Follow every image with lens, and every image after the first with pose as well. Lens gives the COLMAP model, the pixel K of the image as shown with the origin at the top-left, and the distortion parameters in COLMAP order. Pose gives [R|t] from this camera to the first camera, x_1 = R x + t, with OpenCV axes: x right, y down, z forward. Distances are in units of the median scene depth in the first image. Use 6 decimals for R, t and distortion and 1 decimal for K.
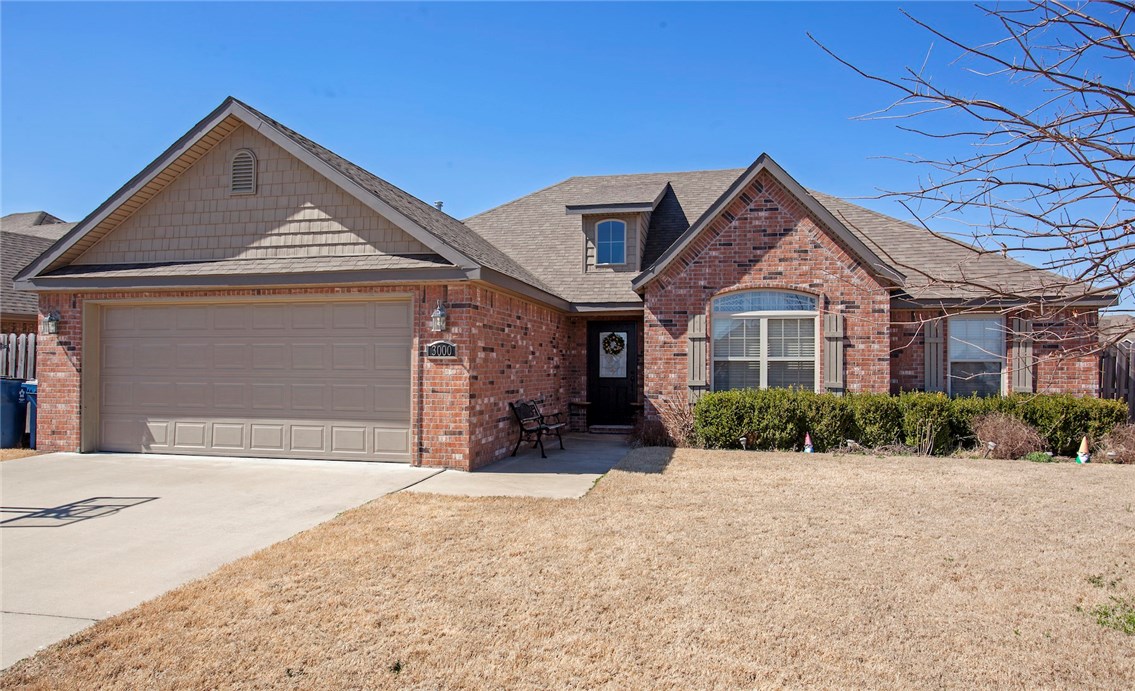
lens RADIAL K [[809.6, 0, 566.4], [0, 809.6, 348.2], [0, 0, 1]] dist [0.000667, -0.000089]
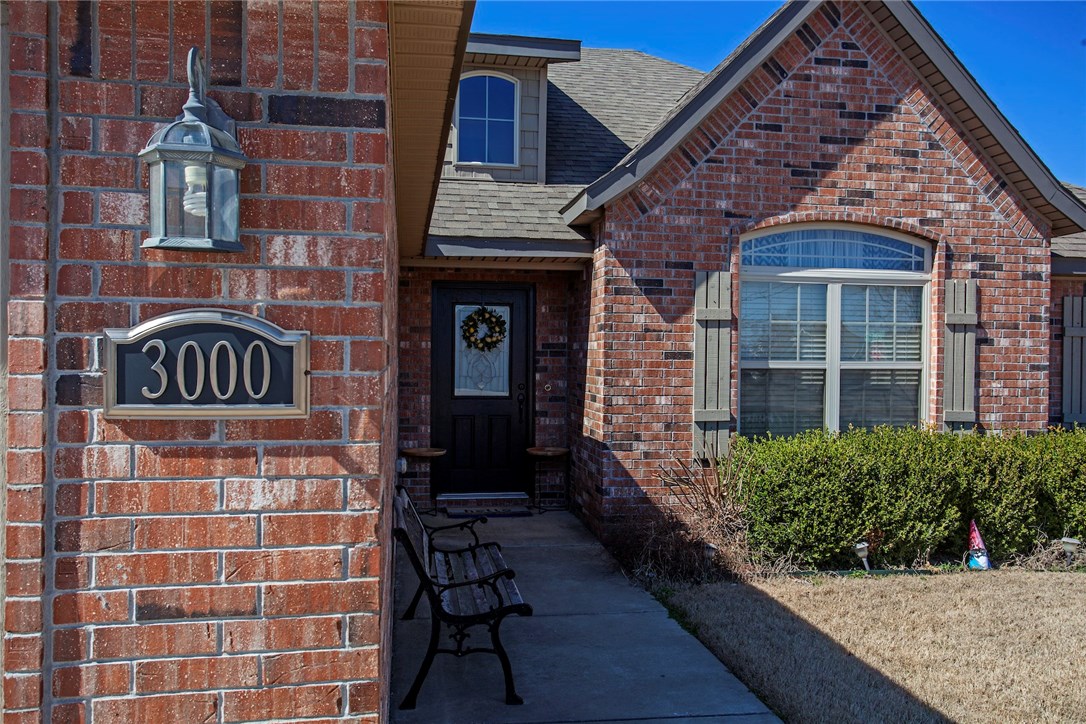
lens RADIAL K [[824.8, 0, 544.5], [0, 824.8, 357.6], [0, 0, 1]] dist [-0.000476, 0.011363]
pose [[0.926583, 0.002342, 0.376084, -0.113064], [-0.015004, 0.999415, 0.030742, -0.004383], [-0.375792, -0.034128, 0.926076, 0.600798]]
